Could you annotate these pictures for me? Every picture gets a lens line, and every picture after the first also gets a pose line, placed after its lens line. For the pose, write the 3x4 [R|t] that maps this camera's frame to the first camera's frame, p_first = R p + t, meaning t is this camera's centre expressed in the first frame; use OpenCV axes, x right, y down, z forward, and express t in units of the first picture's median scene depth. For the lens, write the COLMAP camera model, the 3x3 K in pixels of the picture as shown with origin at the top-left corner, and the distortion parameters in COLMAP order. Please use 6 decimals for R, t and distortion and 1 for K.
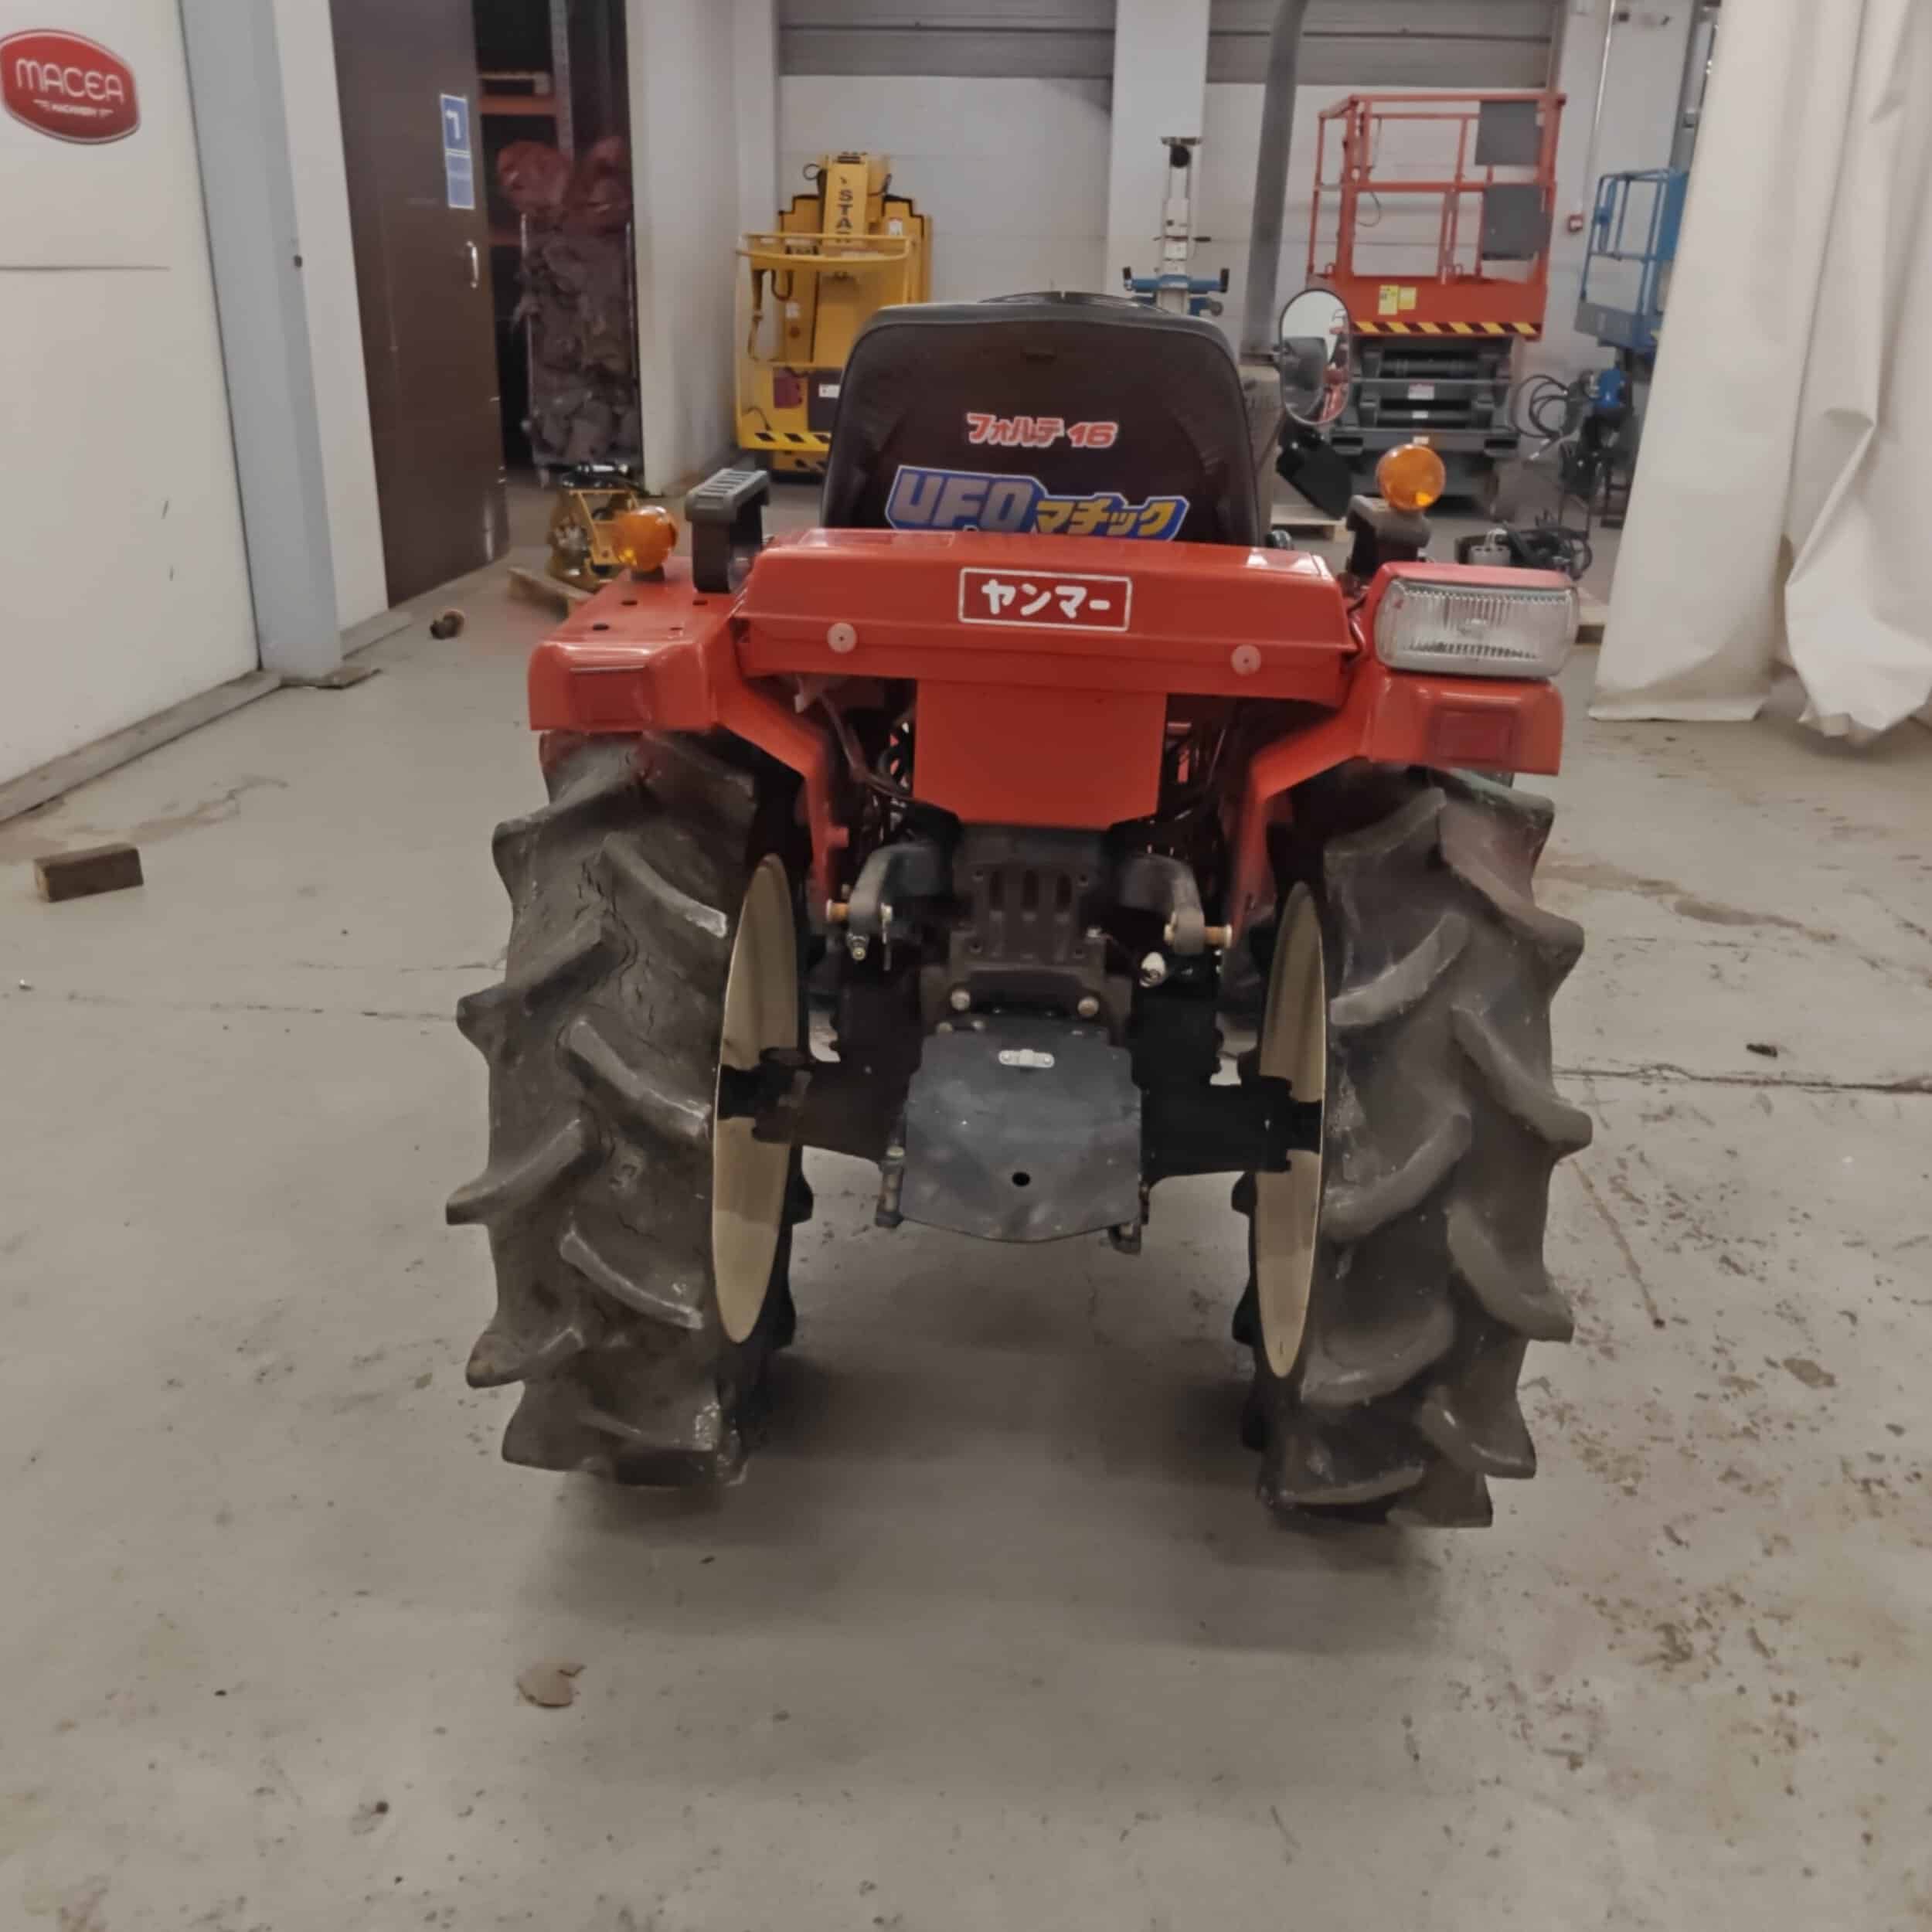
lens RADIAL K [[1825.9, 0, 967.4], [0, 1825.9, 976.4], [0, 0, 1]] dist [-0.003054, 0.012593]
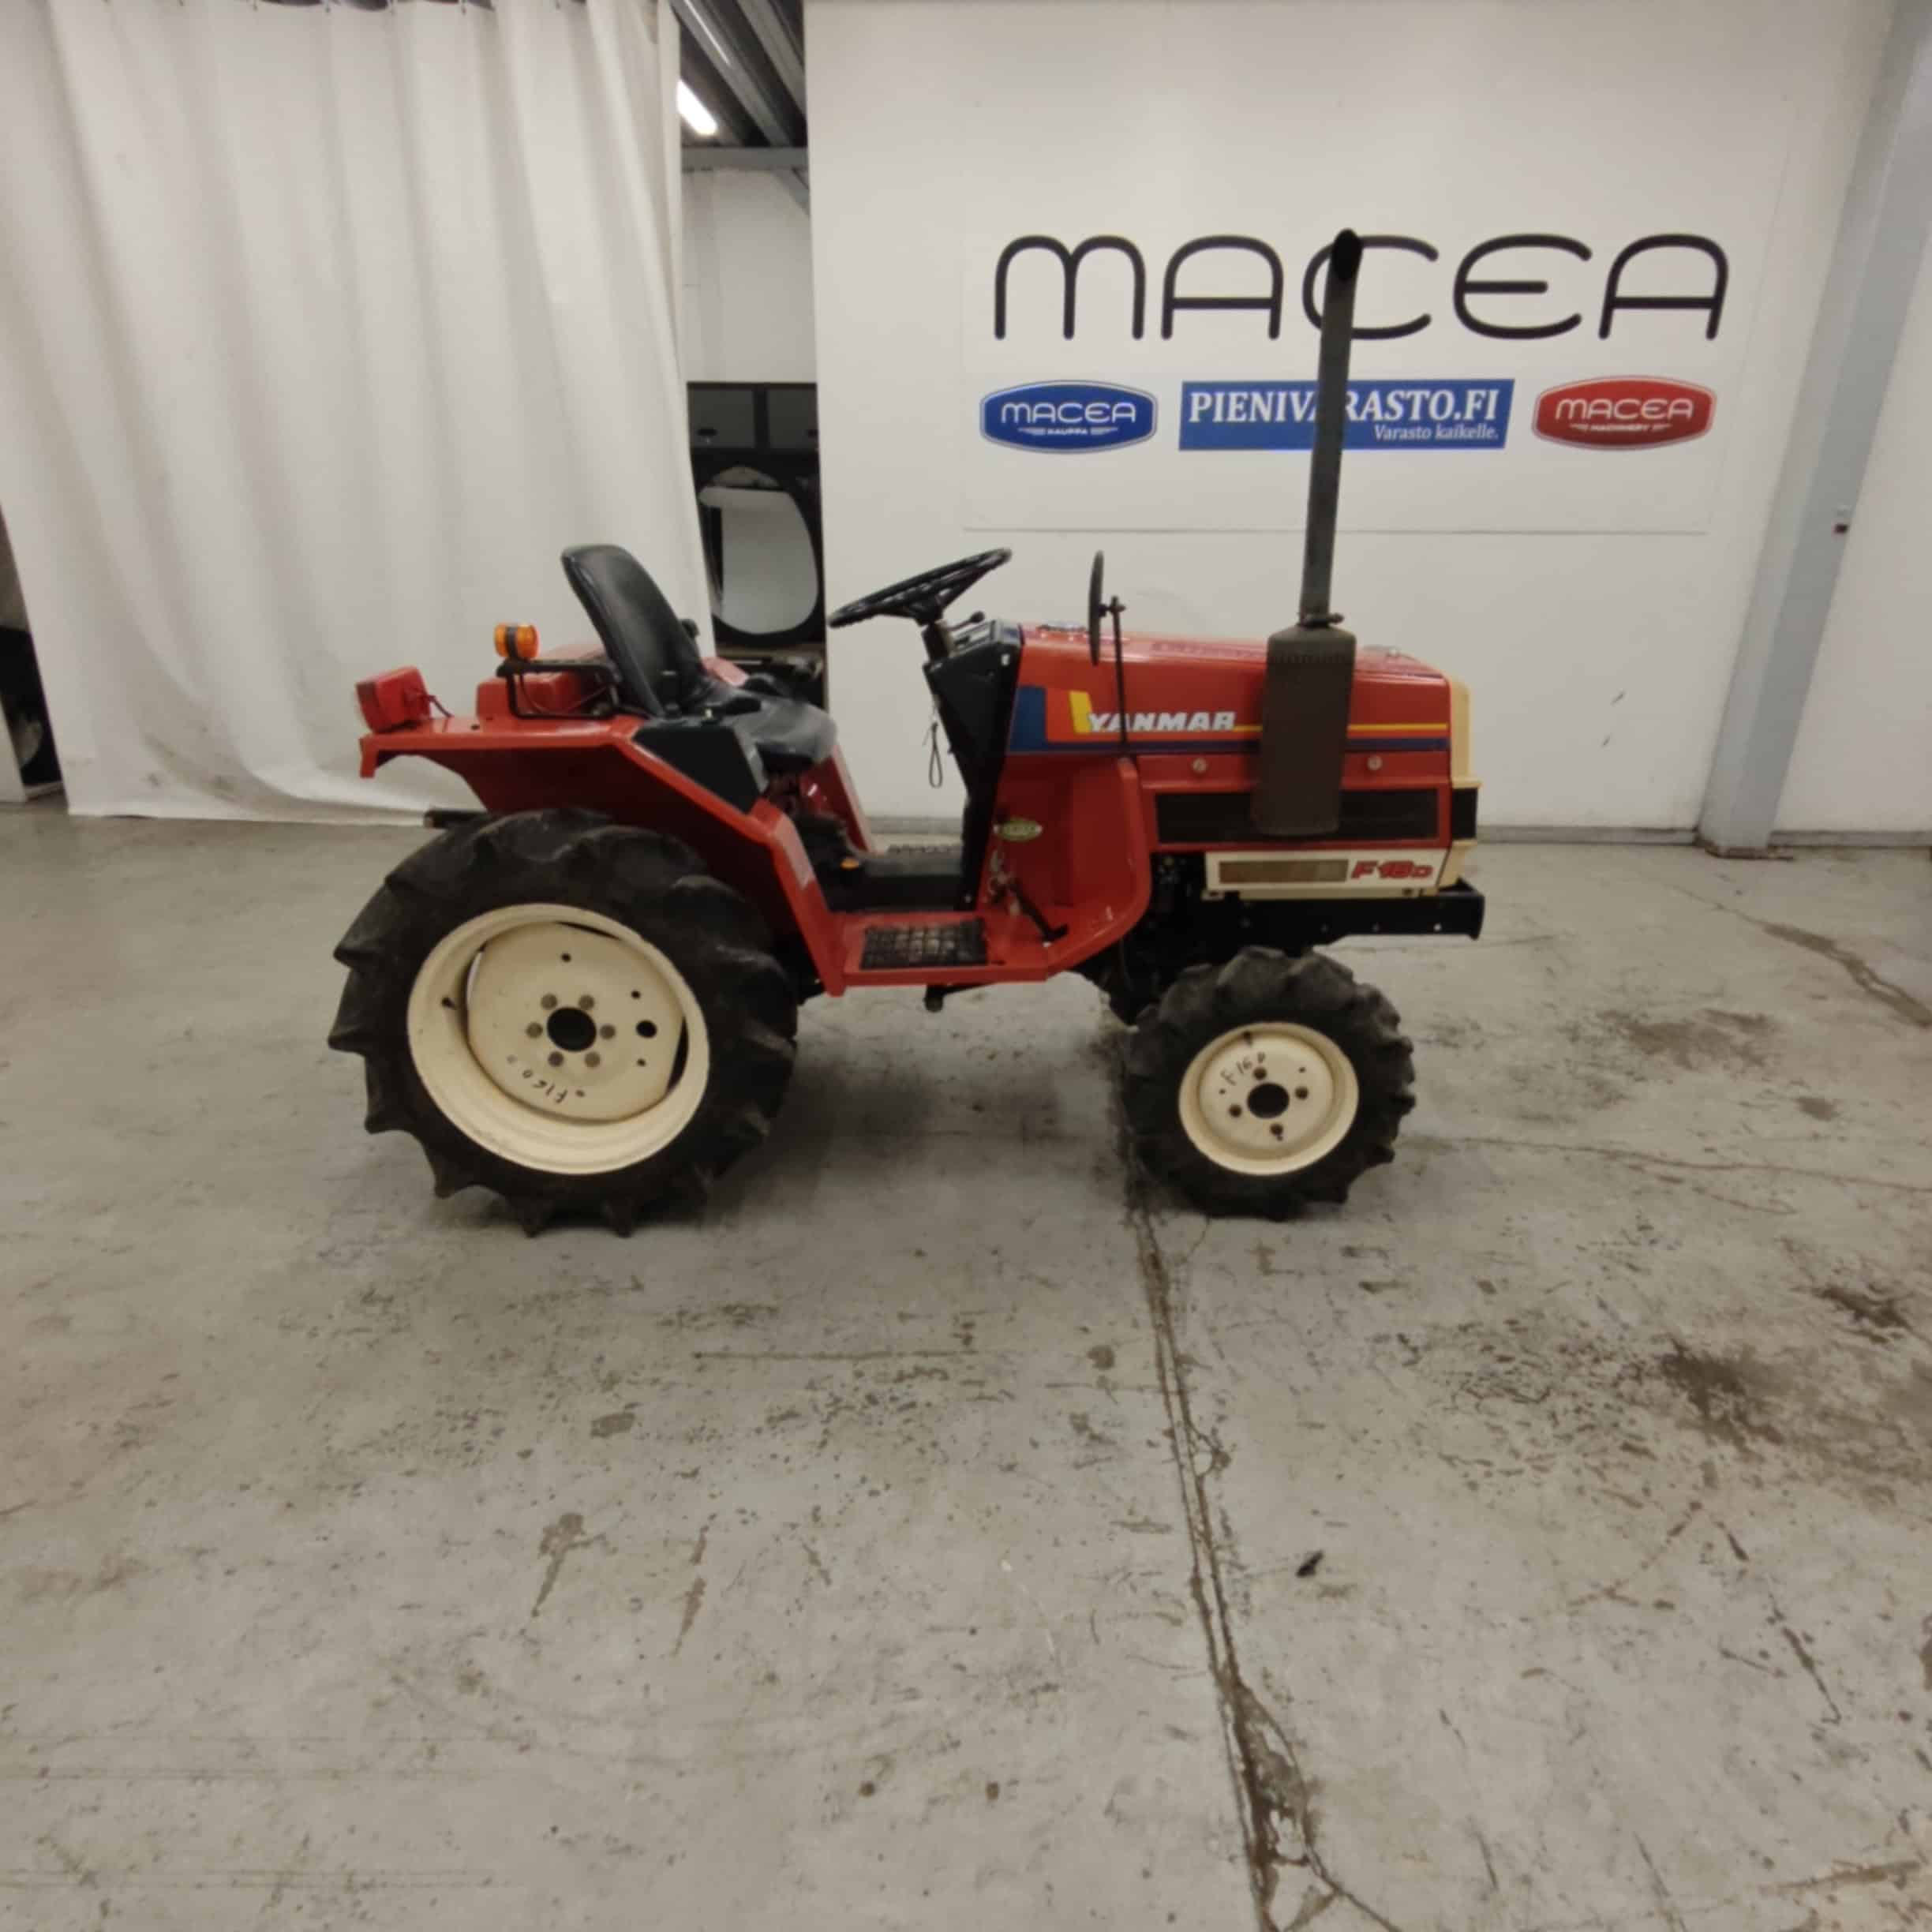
lens RADIAL K [[1217.0, 0, 982.3], [0, 1217.0, 961.6], [0, 0, 1]] dist [-0.001715, 0.005112]
pose [[0.068716, 0.338606, -0.938416, 0.576942], [-0.367946, 0.882928, 0.291641, -0.195467], [0.927305, 0.325246, 0.185260, 0.494946]]
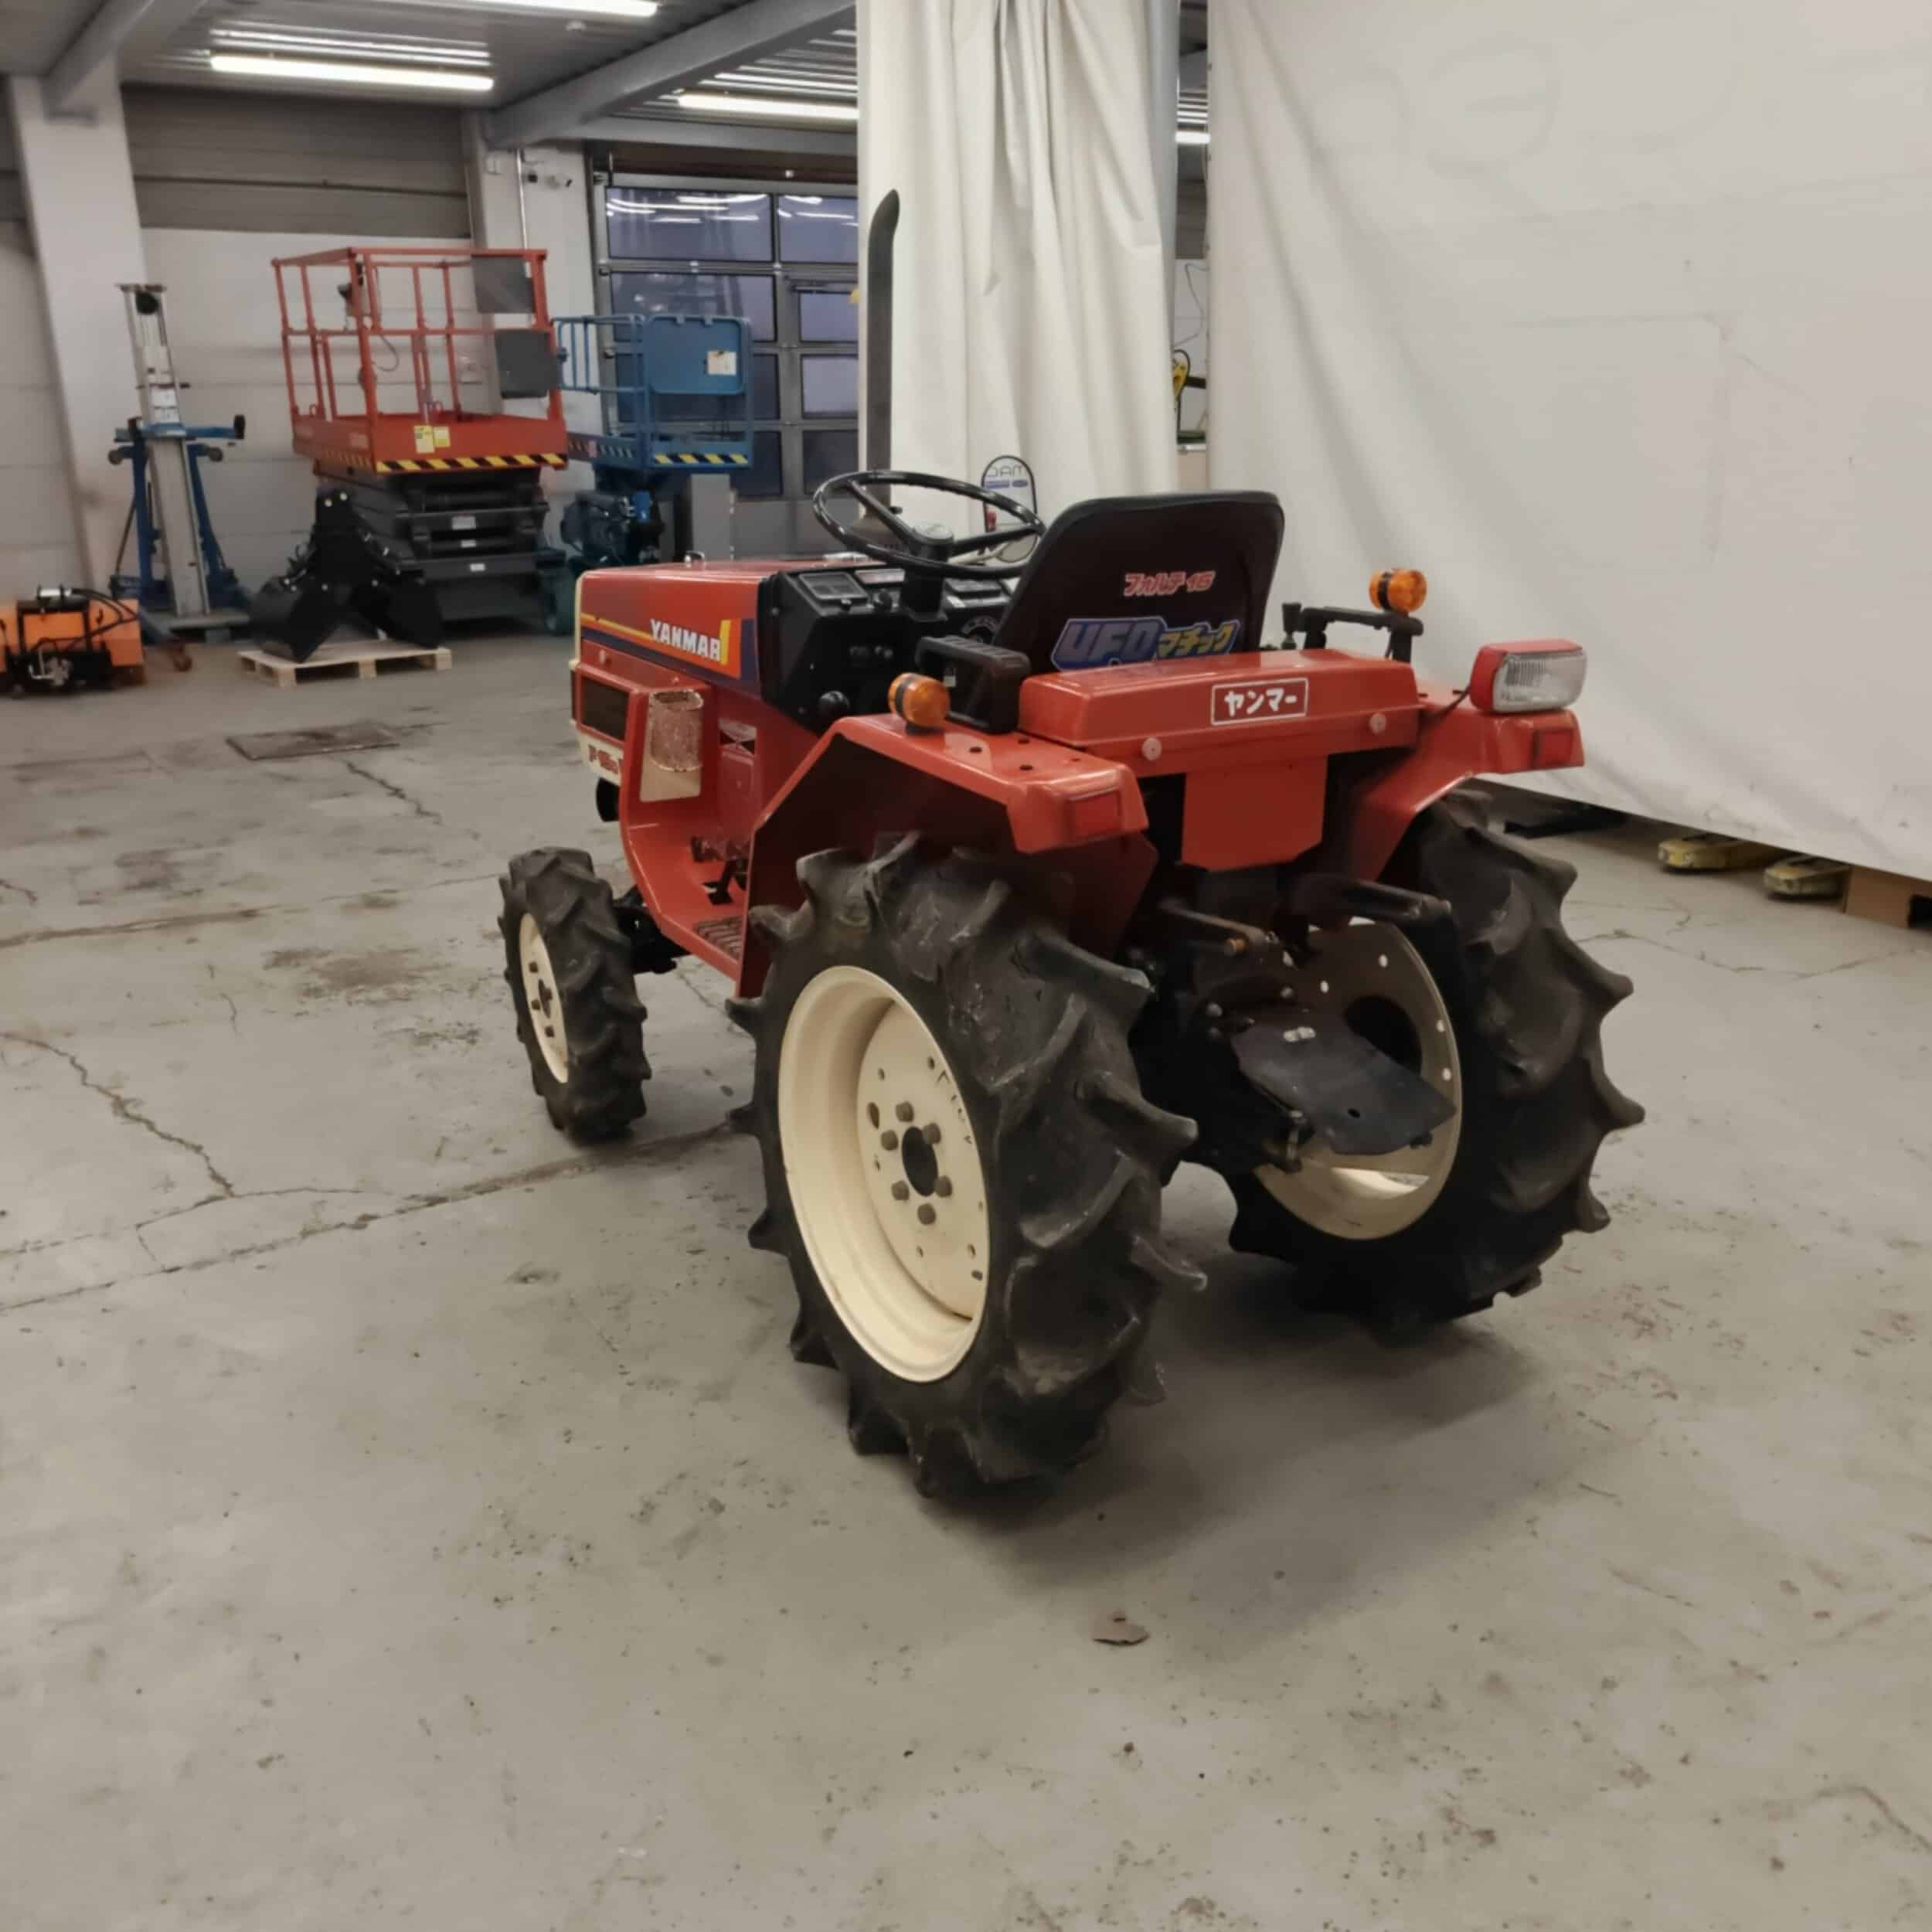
lens RADIAL K [[1825.9, 0, 967.4], [0, 1825.9, 976.4], [0, 0, 1]] dist [-0.003054, 0.012593]
pose [[0.807767, -0.209628, 0.550970, -0.344784], [0.241408, 0.970304, 0.015247, -0.029035], [-0.537805, 0.120692, 0.834386, -0.001914]]
